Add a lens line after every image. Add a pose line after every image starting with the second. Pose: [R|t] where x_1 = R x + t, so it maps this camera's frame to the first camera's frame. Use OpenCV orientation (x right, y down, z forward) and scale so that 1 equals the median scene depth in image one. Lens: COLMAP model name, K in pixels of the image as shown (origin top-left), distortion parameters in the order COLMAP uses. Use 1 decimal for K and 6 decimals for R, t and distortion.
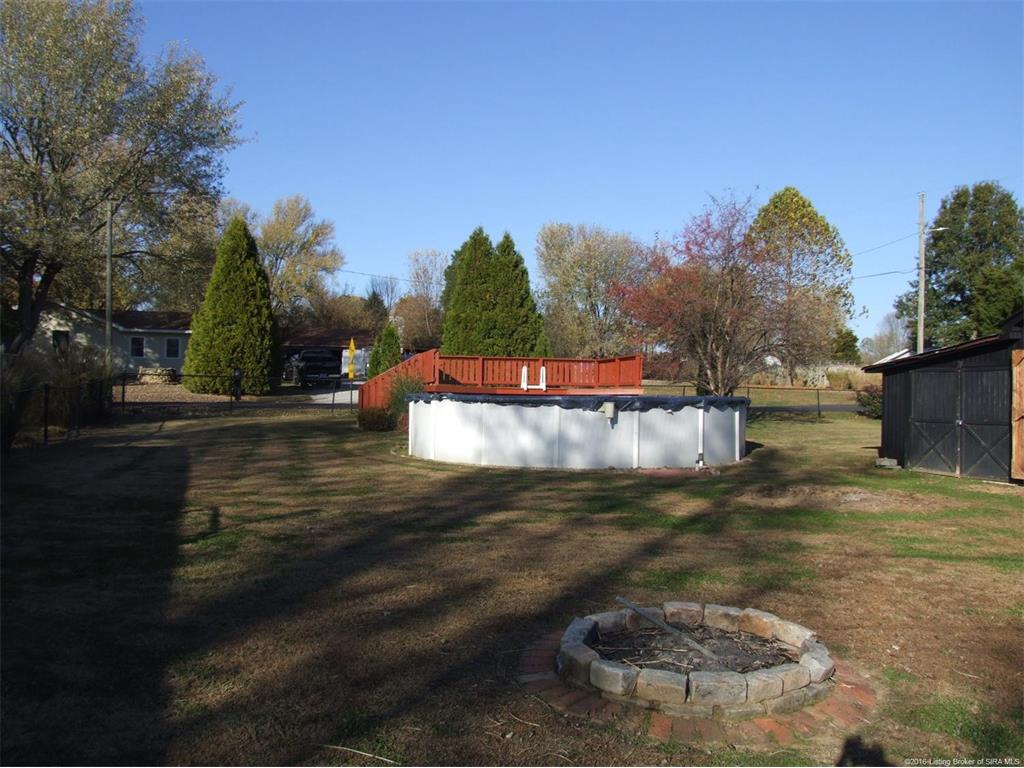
lens RADIAL K [[915.3, 0, 512.0], [0, 915.3, 384.0], [0, 0, 1]] dist [0.001178, 0.008570]
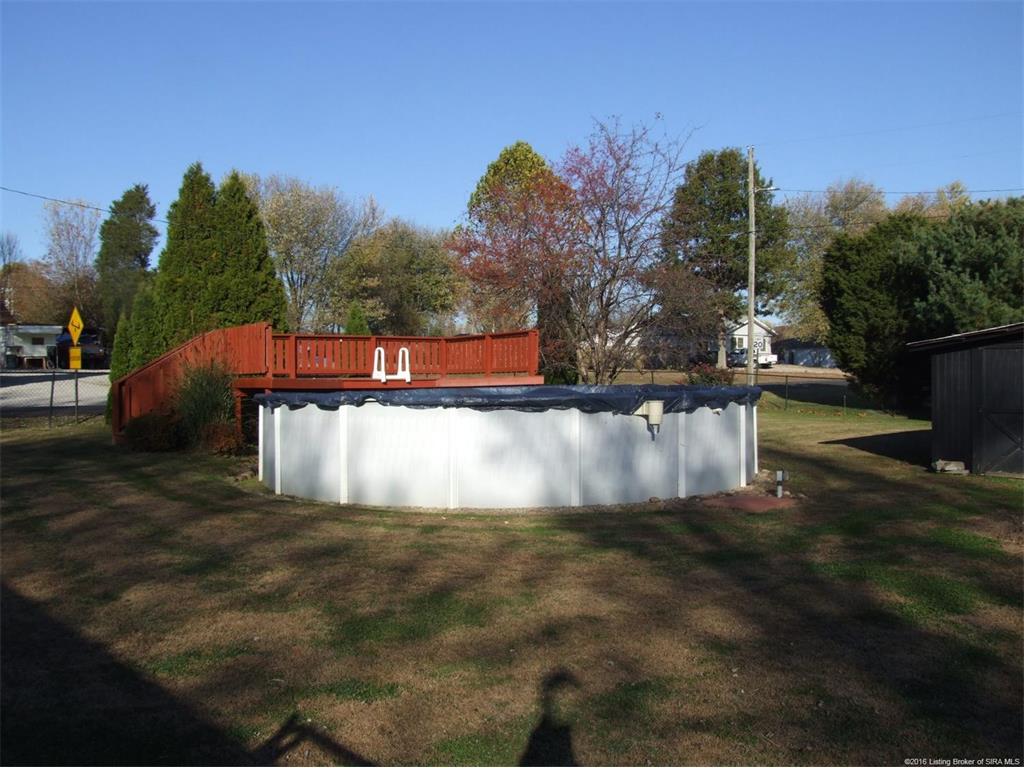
lens RADIAL K [[1011.6, 0, 512.0], [0, 1011.6, 384.0], [0, 0, 1]] dist [-0.060039, 0.006928]
pose [[0.931694, -0.025188, 0.362370, -0.099583], [0.018865, 0.999602, 0.020977, -0.003575], [-0.362755, -0.012708, 0.931798, 0.145656]]
